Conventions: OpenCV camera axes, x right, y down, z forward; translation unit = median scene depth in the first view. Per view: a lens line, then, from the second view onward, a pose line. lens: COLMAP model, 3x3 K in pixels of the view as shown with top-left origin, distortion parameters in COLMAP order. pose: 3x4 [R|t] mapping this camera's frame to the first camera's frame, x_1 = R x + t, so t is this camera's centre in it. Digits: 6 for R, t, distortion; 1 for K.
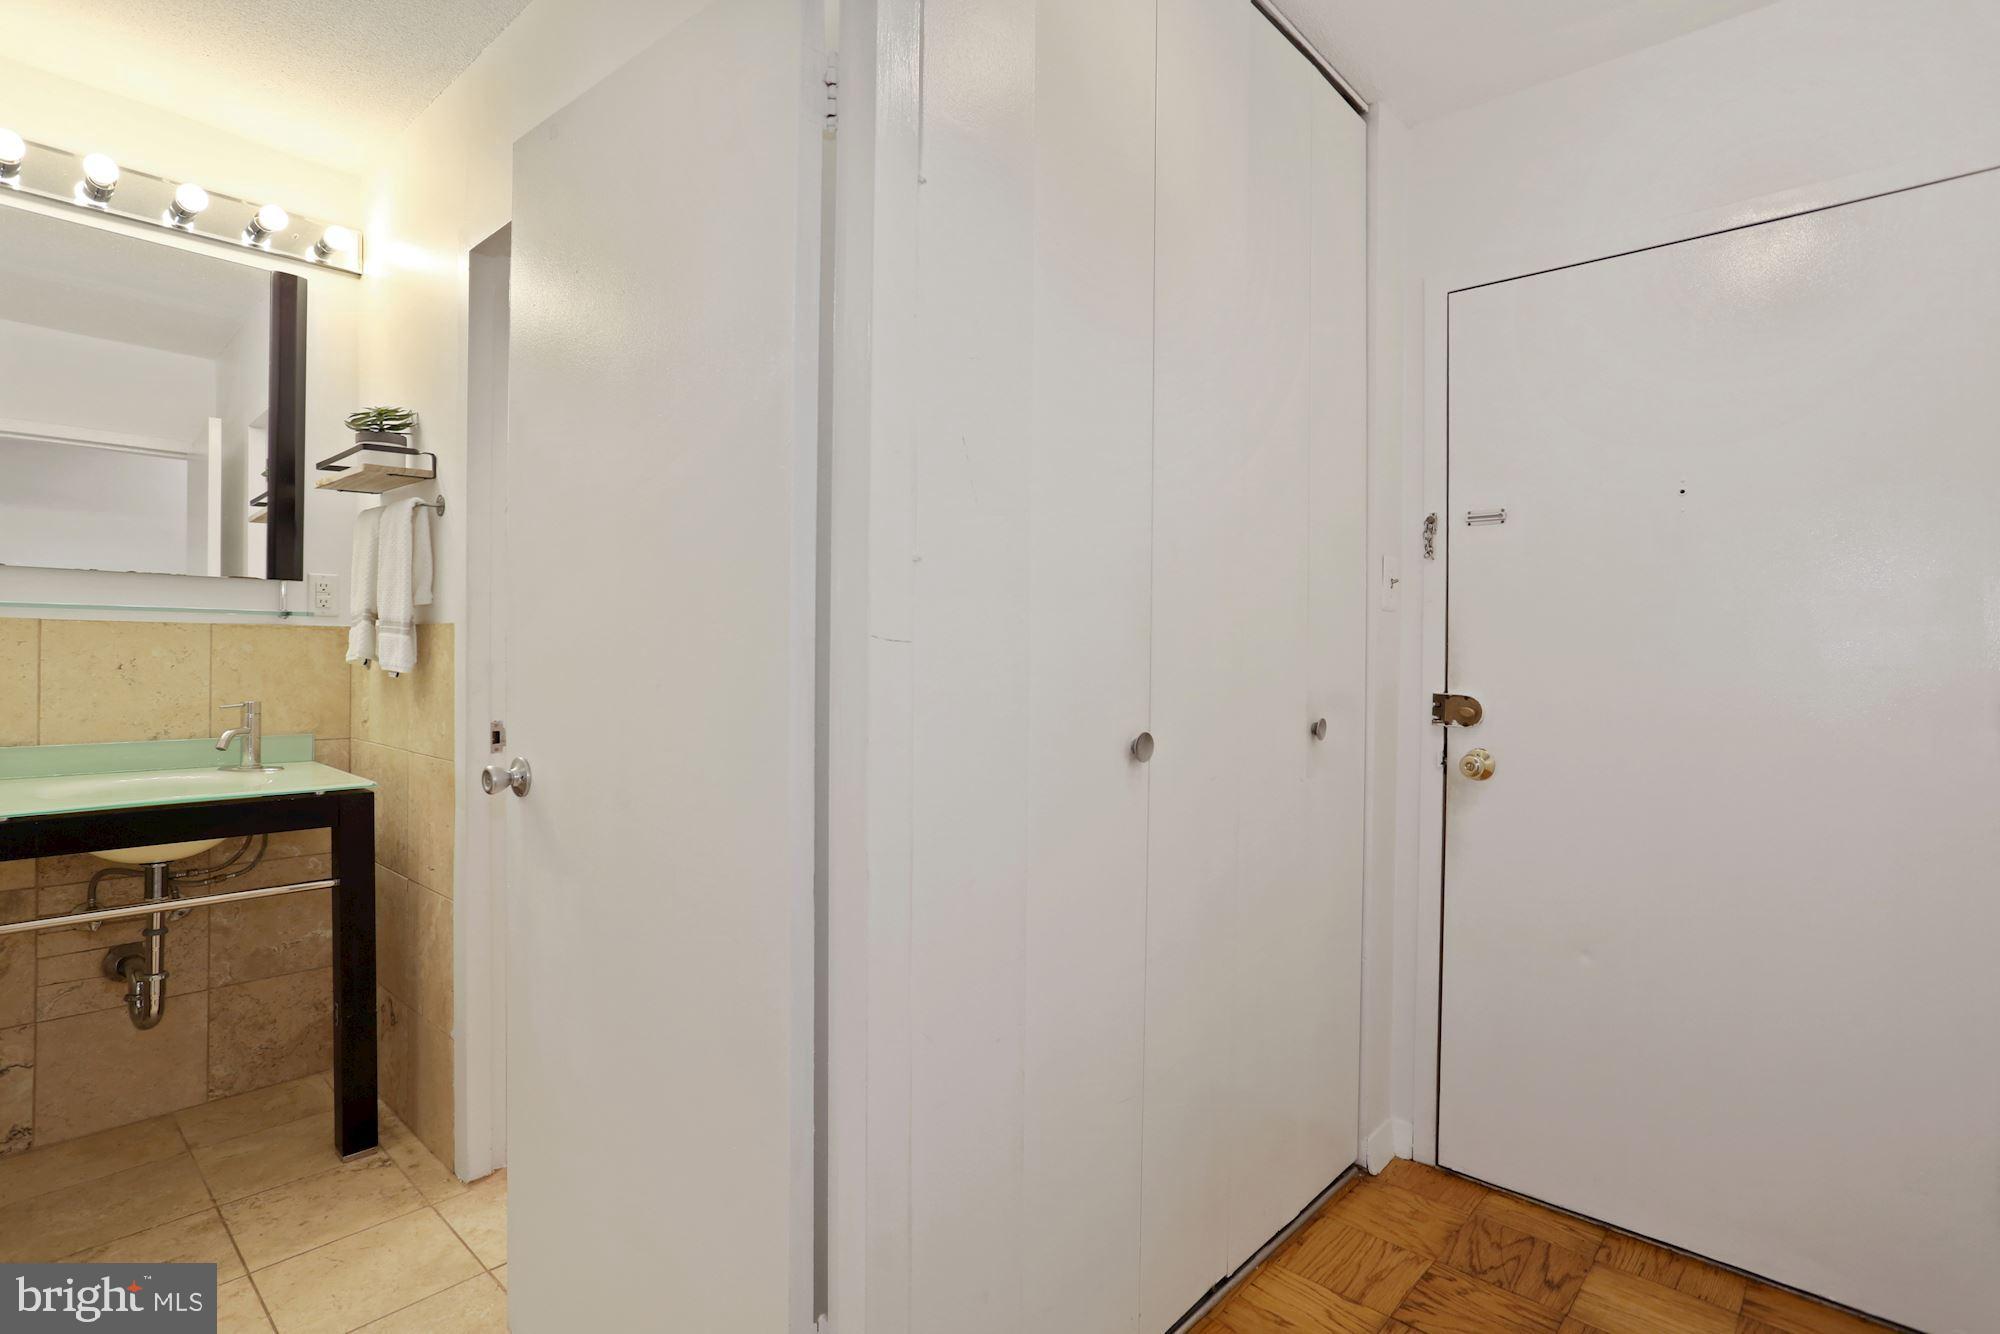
lens RADIAL K [[1022.2, 0, 1010.3], [0, 1022.2, 653.9], [0, 0, 1]] dist [-0.037233, 0.021619]
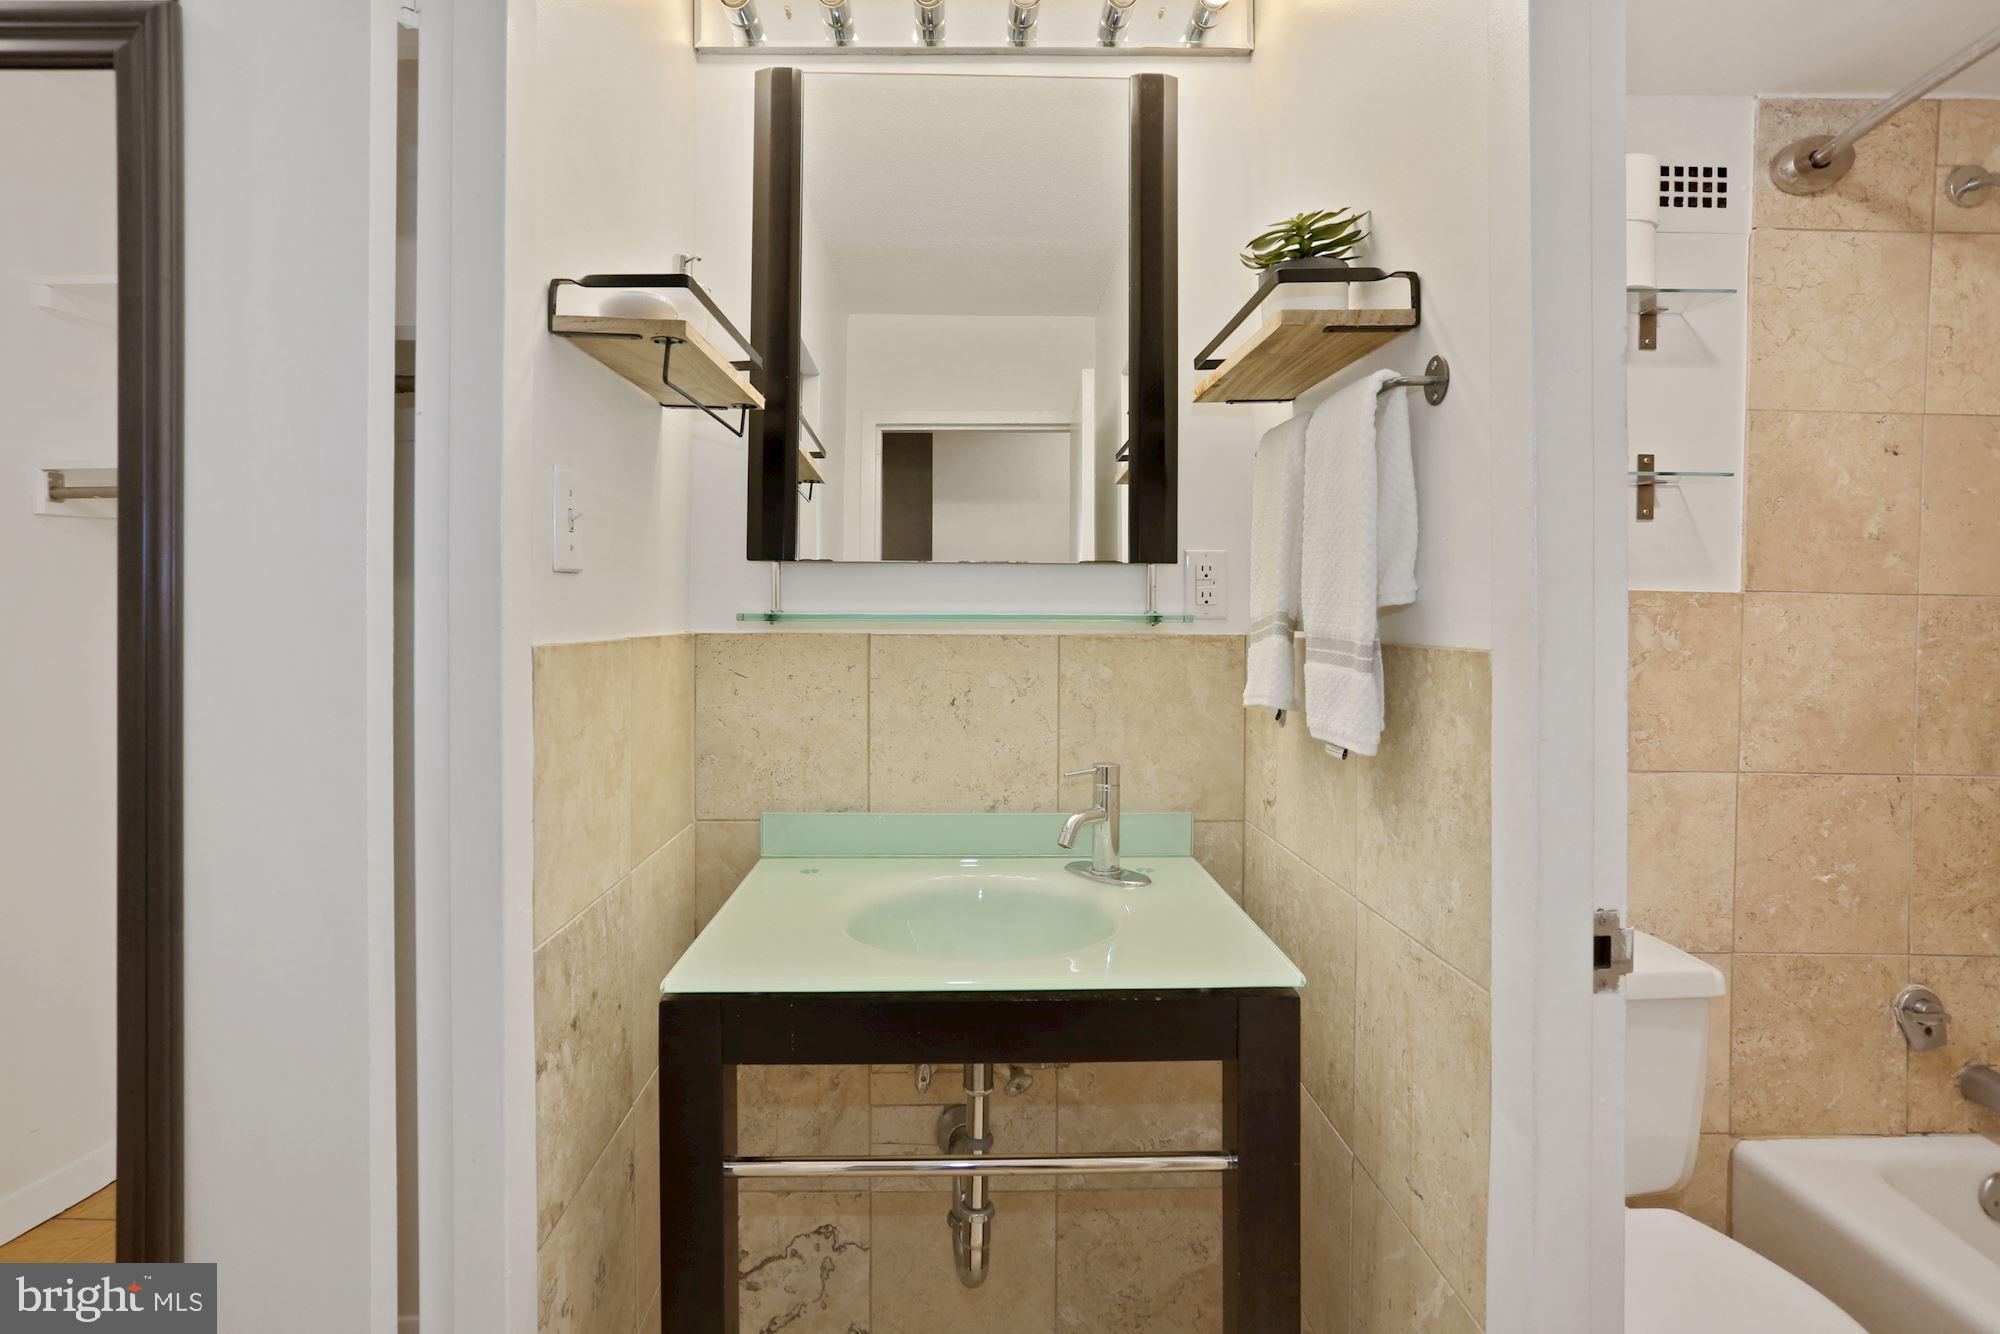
lens RADIAL K [[1022.2, 0, 982.4], [0, 1022.2, 661.1], [0, 0, 1]] dist [-0.037233, 0.021619]
pose [[0.694324, 0.019100, -0.719409, -0.368869], [0.010171, 0.999287, 0.036347, -0.040025], [0.719591, -0.032554, 0.693635, 0.529363]]
